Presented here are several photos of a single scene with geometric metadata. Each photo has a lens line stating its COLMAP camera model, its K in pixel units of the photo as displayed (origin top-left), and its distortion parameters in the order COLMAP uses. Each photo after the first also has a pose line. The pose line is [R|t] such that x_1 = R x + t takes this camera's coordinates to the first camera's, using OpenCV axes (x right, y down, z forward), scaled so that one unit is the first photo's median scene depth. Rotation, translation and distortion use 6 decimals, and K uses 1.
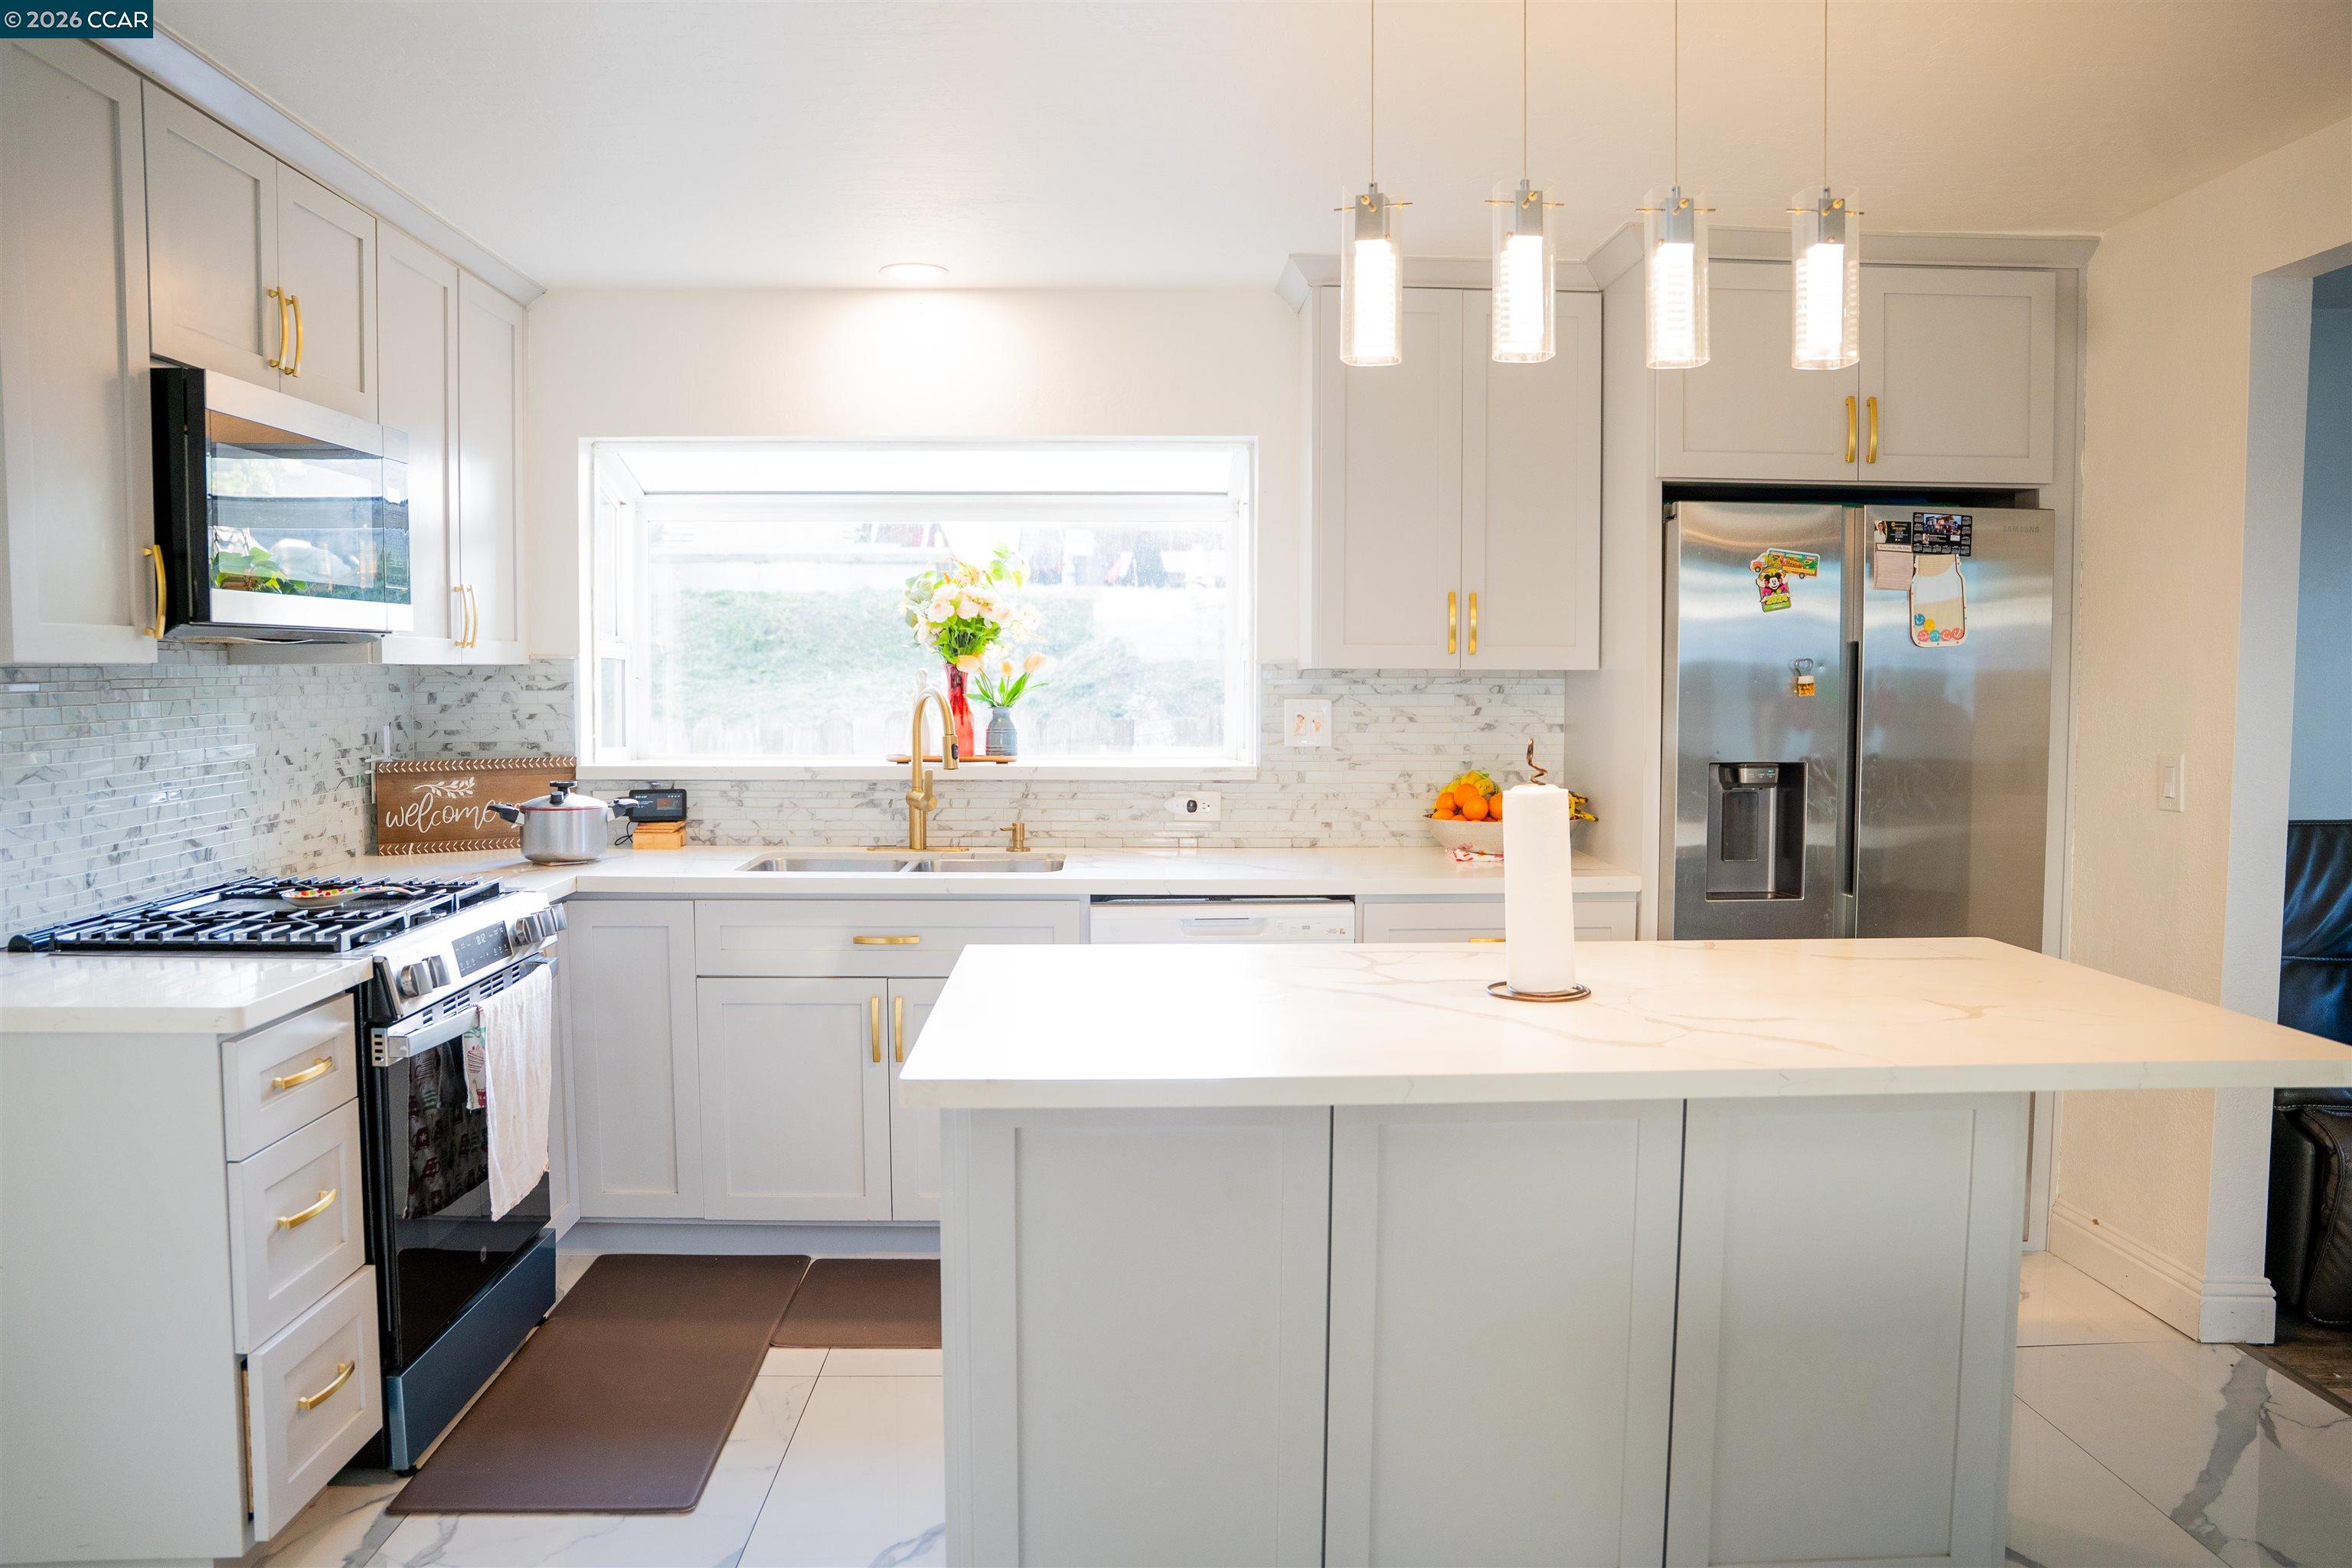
lens RADIAL K [[1630.0, 0, 1186.1], [0, 1630.0, 780.2], [0, 0, 1]] dist [-0.148042, 0.103388]
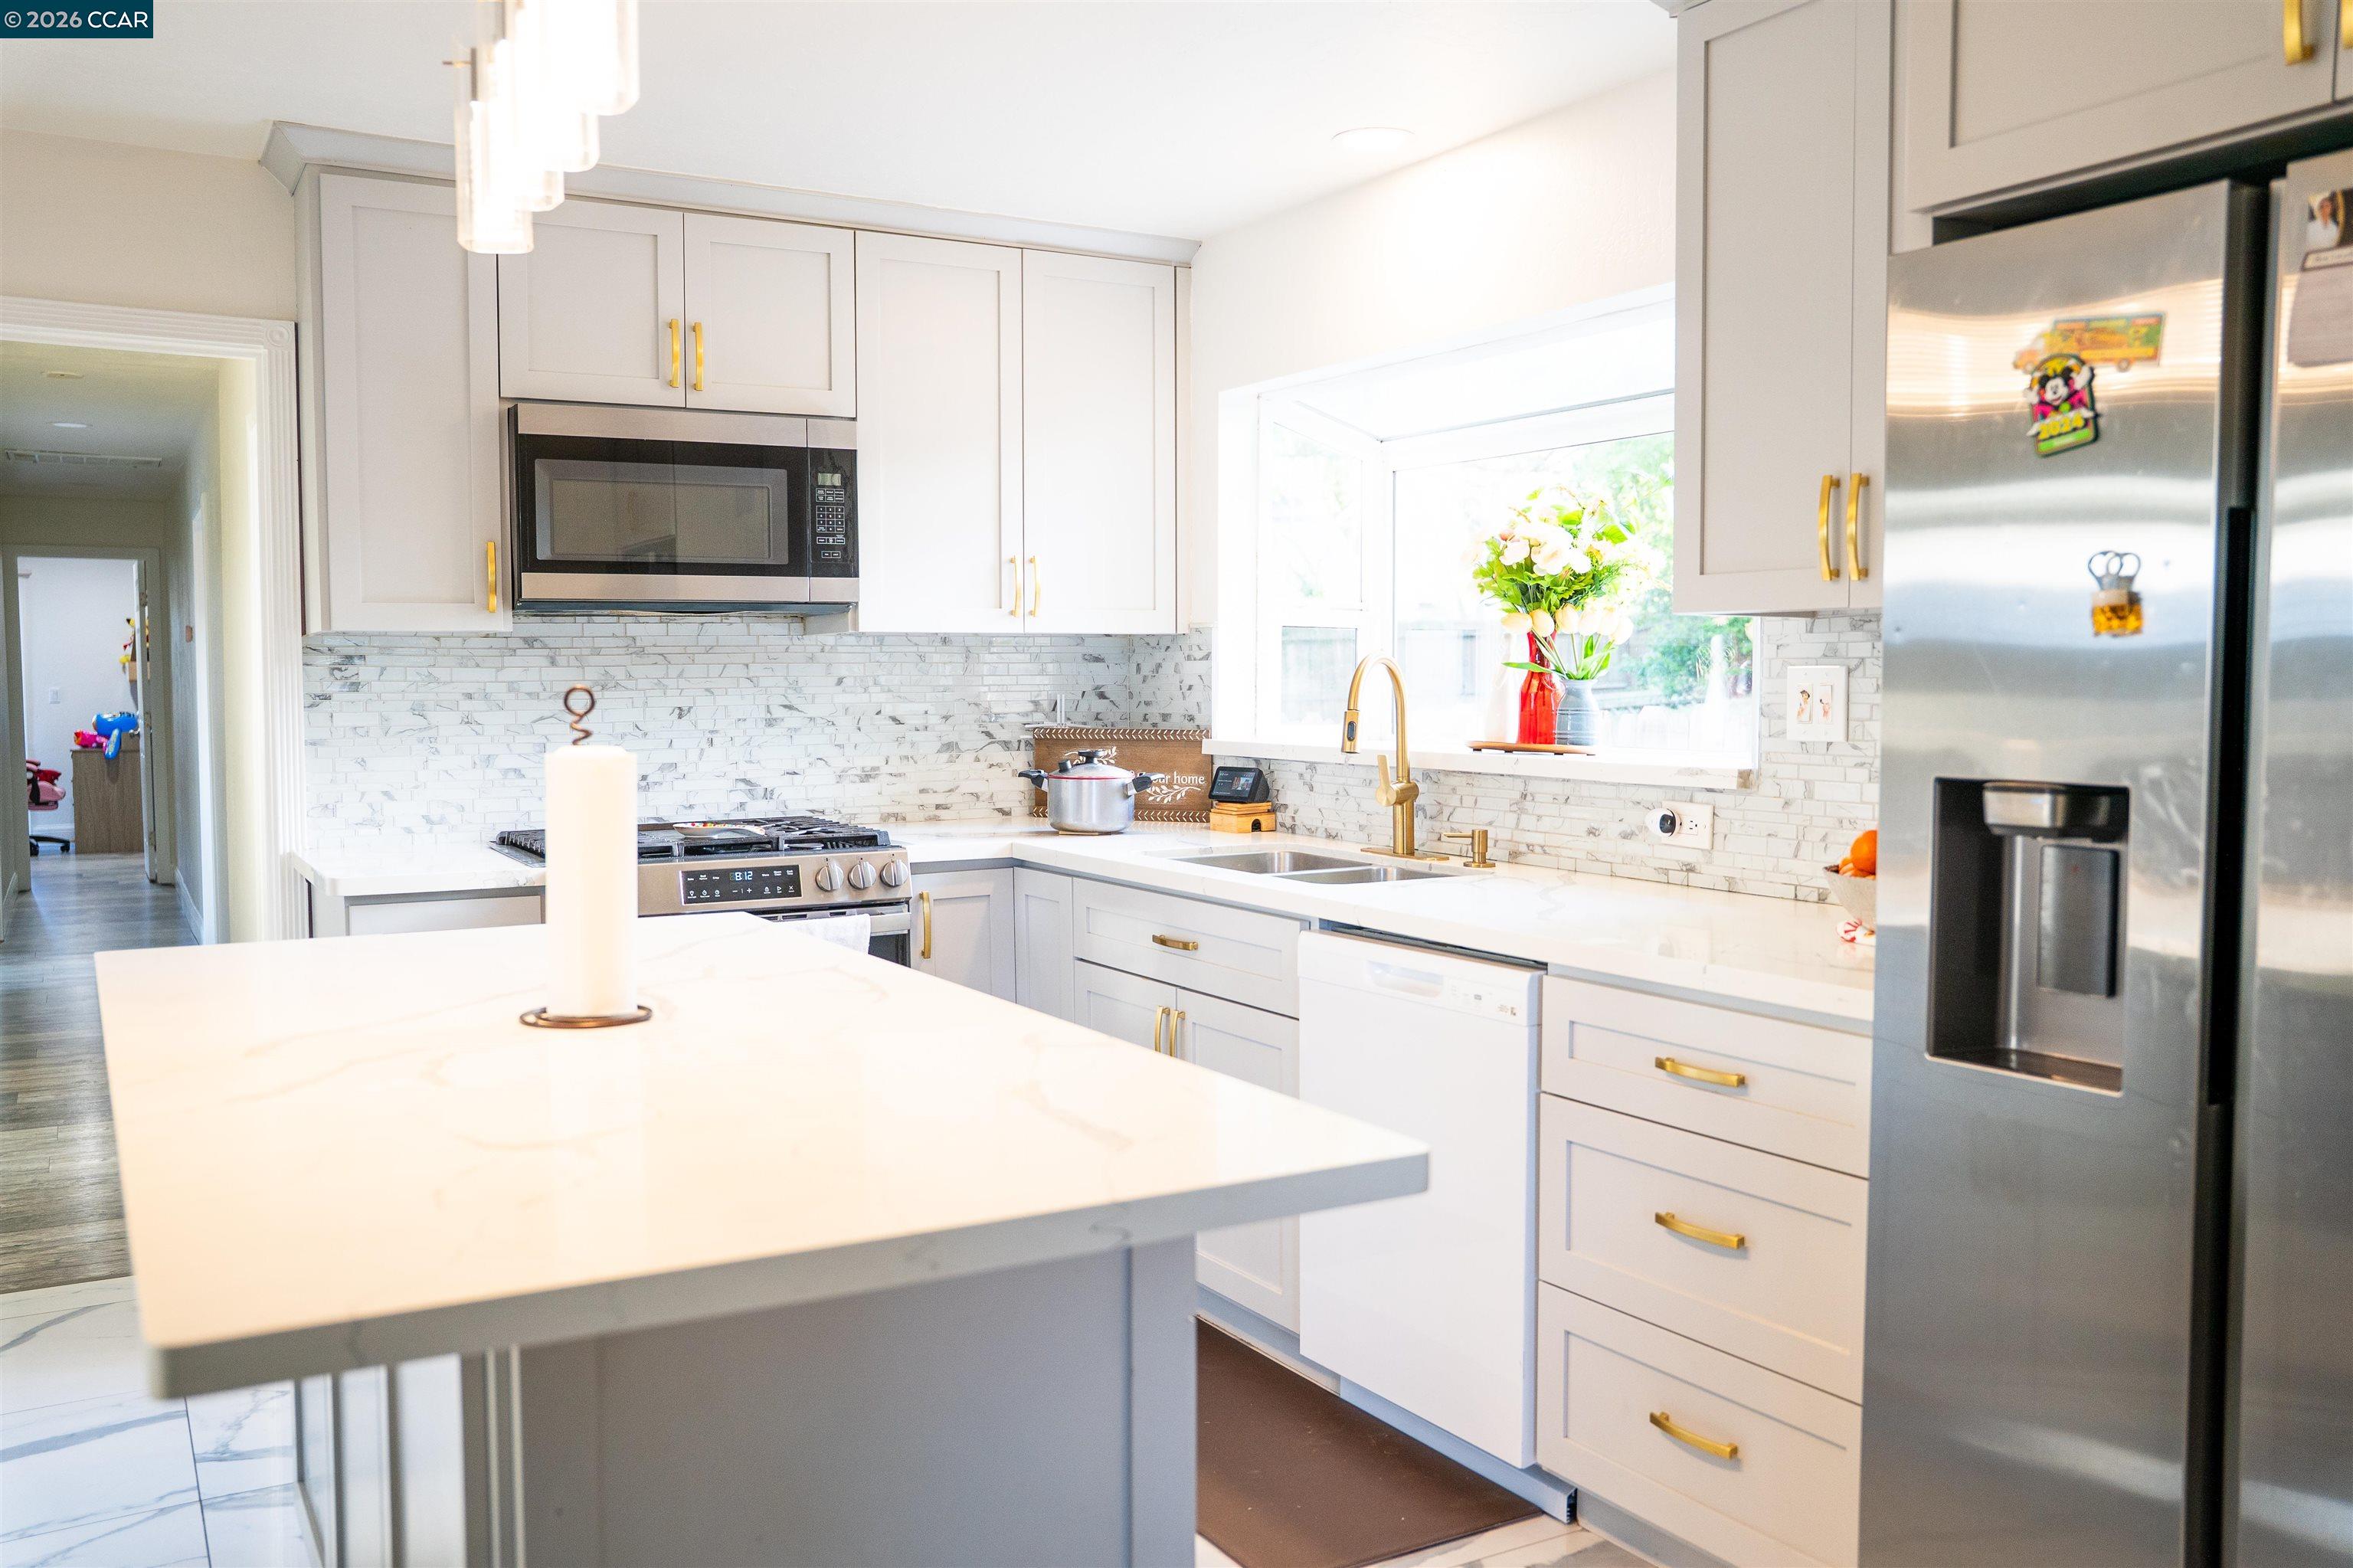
lens RADIAL K [[1954.5, 0, 1168.2], [0, 1954.5, 789.6], [0, 0, 1]] dist [-0.080097, 0.104853]
pose [[0.456511, 0.047968, -0.888424, 0.670488], [-0.053485, 0.998219, 0.026414, -0.009213], [0.888109, 0.035459, 0.458263, 0.469775]]
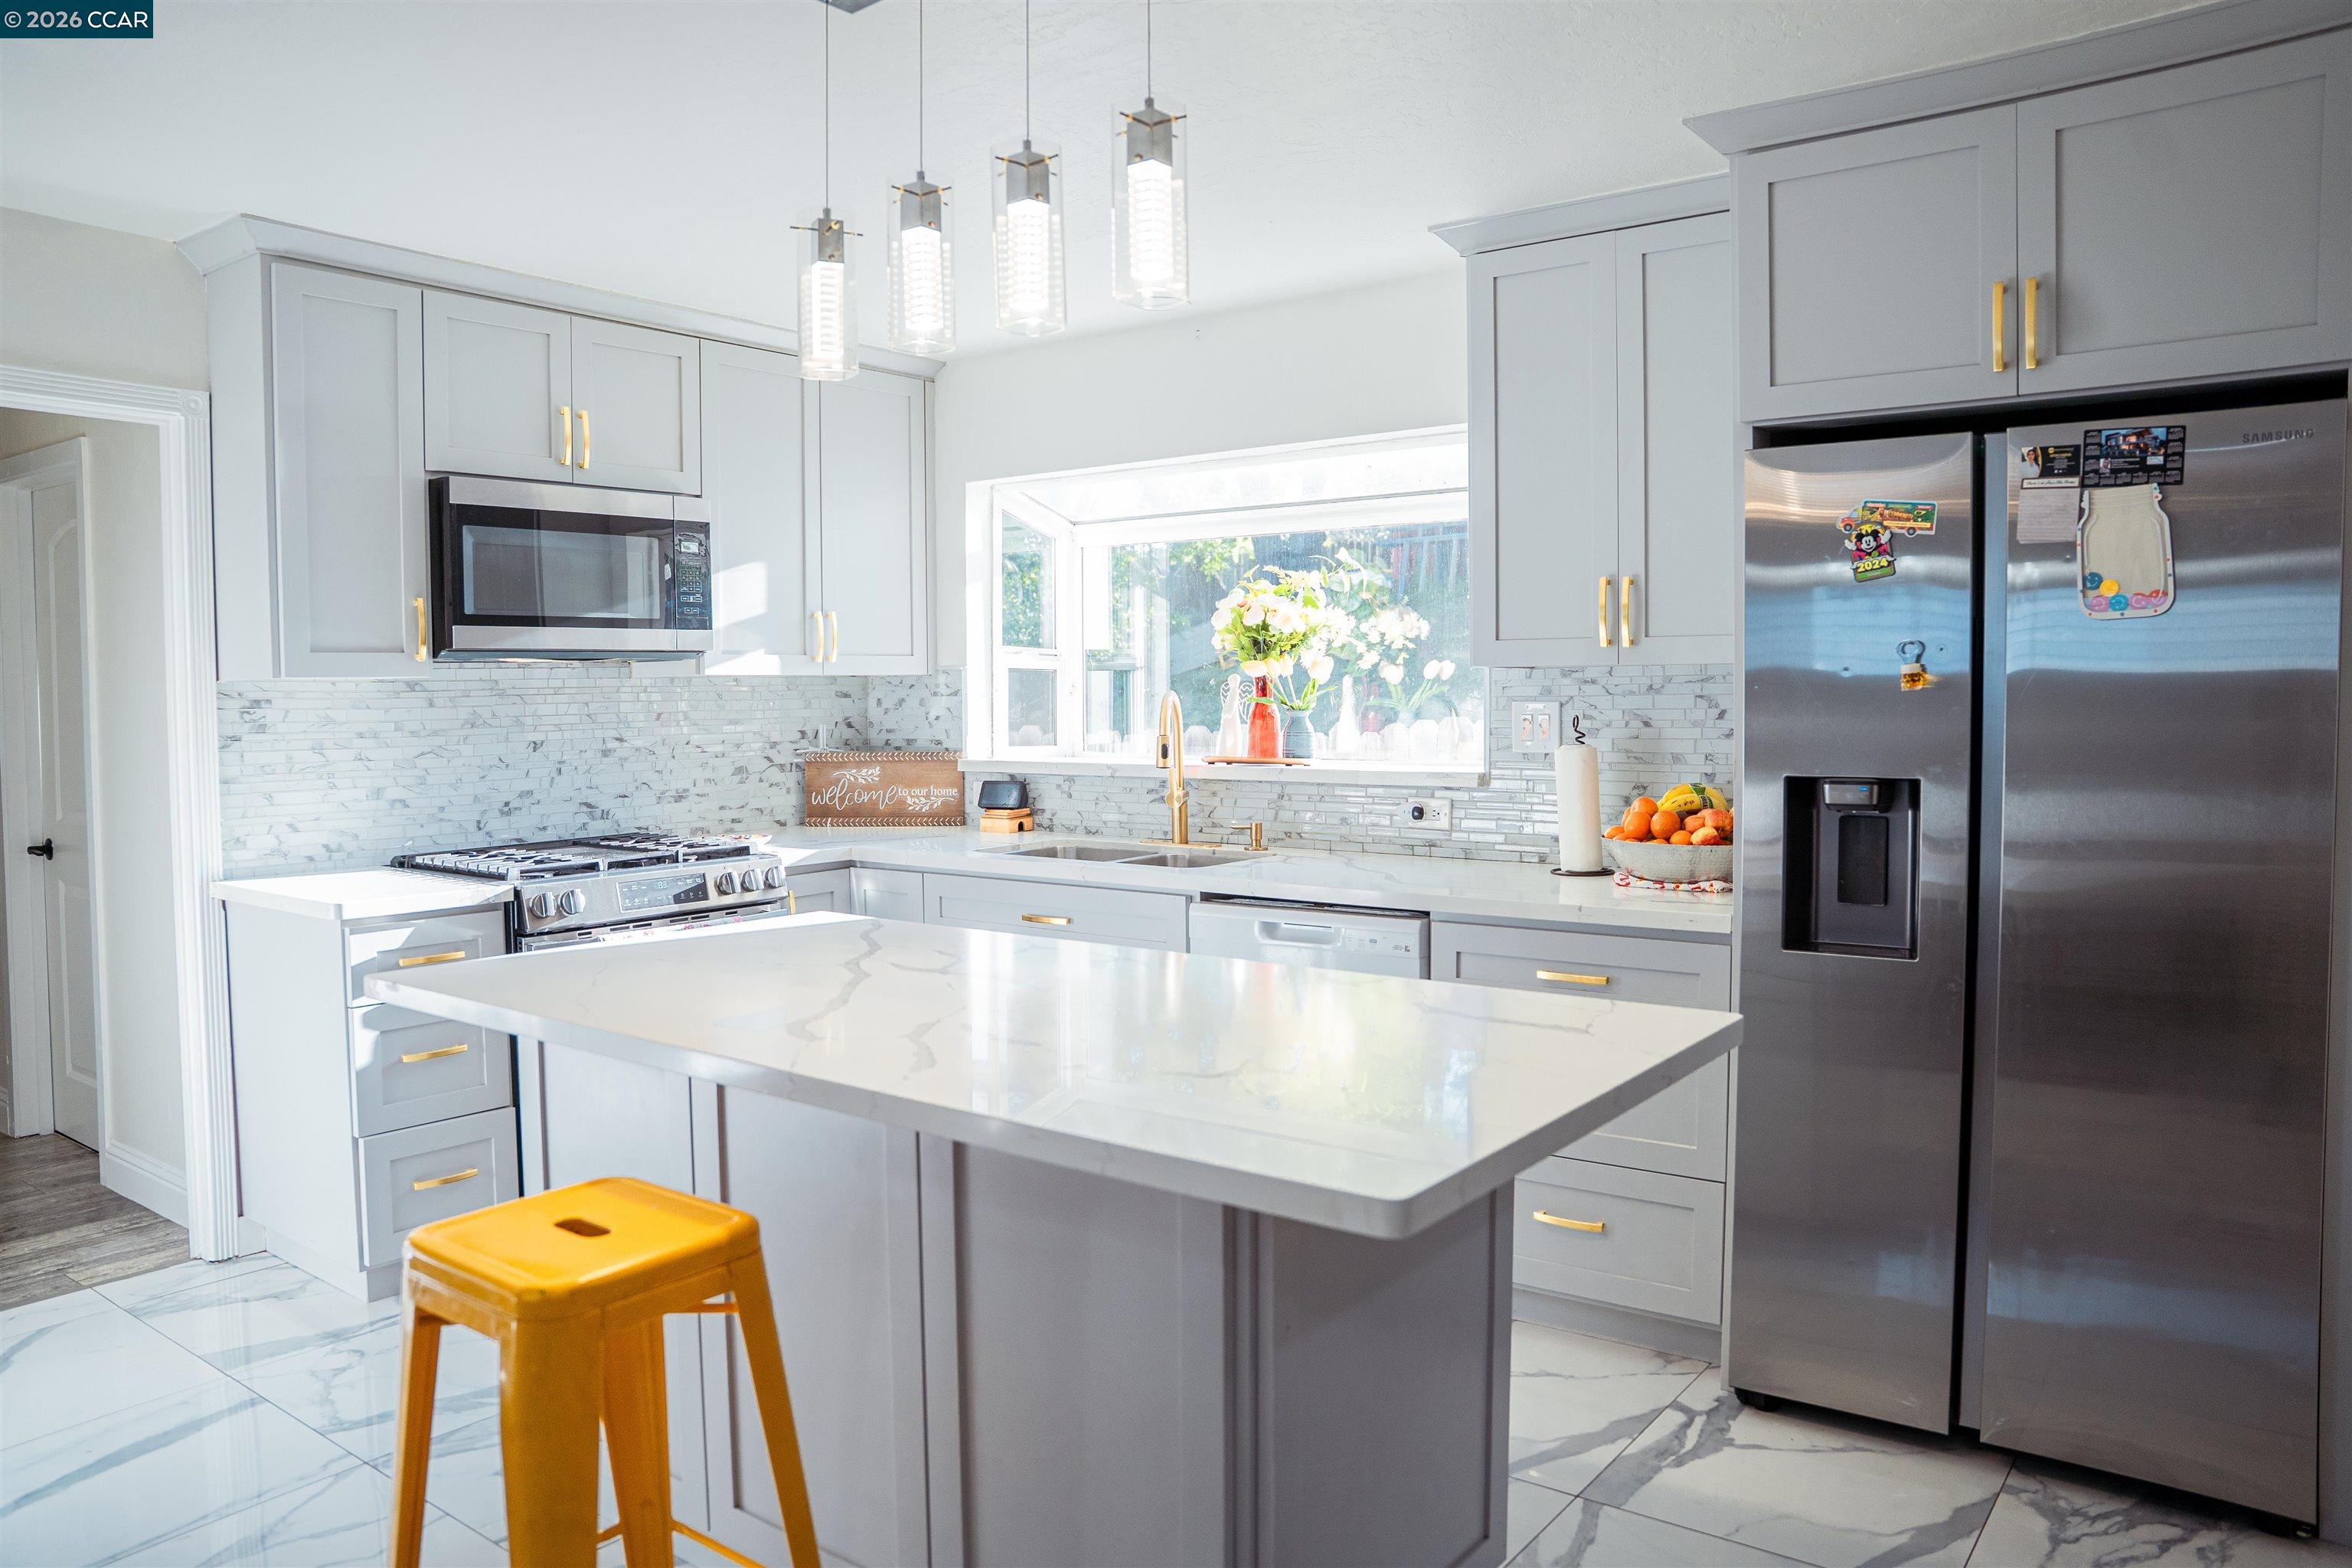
lens RADIAL K [[1630.0, 0, 1186.1], [0, 1630.0, 780.2], [0, 0, 1]] dist [-0.148042, 0.103388]
pose [[0.770255, 0.024883, -0.637250, 0.540963], [-0.030280, 0.999538, 0.002429, -0.001760], [0.637017, 0.017425, 0.770653, 0.185414]]
